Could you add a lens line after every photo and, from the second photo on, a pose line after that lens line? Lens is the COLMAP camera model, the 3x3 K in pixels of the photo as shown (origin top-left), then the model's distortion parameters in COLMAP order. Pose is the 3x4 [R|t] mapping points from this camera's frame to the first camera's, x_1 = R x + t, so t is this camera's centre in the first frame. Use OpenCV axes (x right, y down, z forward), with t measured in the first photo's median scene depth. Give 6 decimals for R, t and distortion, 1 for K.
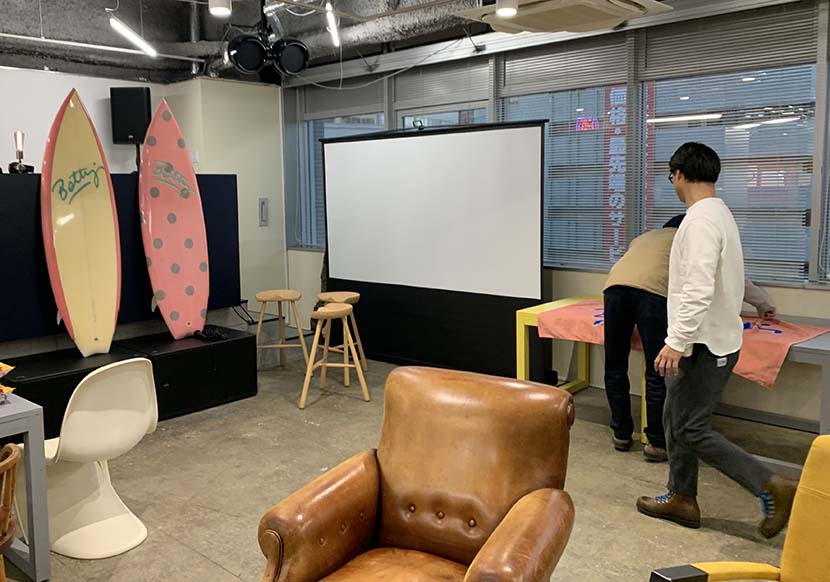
lens RADIAL K [[738.1, 0, 413.8], [0, 738.1, 241.2], [0, 0, 1]] dist [-0.006107, -0.010188]
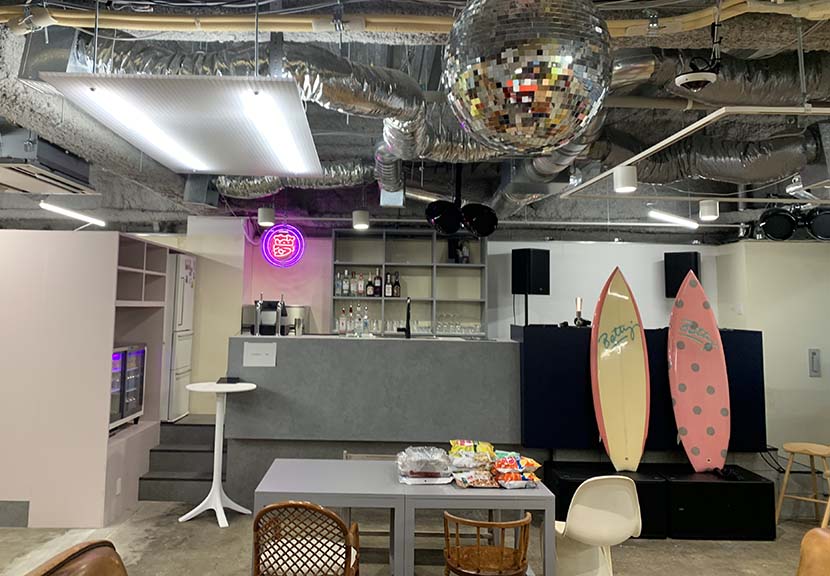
lens RADIAL K [[700.0, 0, 415.0], [0, 700.0, 288.0], [0, 0, 1]] dist [-0.003678, -0.014068]
pose [[0.709939, 0.009511, -0.704199, 0.134265], [-0.092928, 0.992431, -0.080282, -0.024442], [0.698105, 0.122436, 0.705449, -0.116821]]
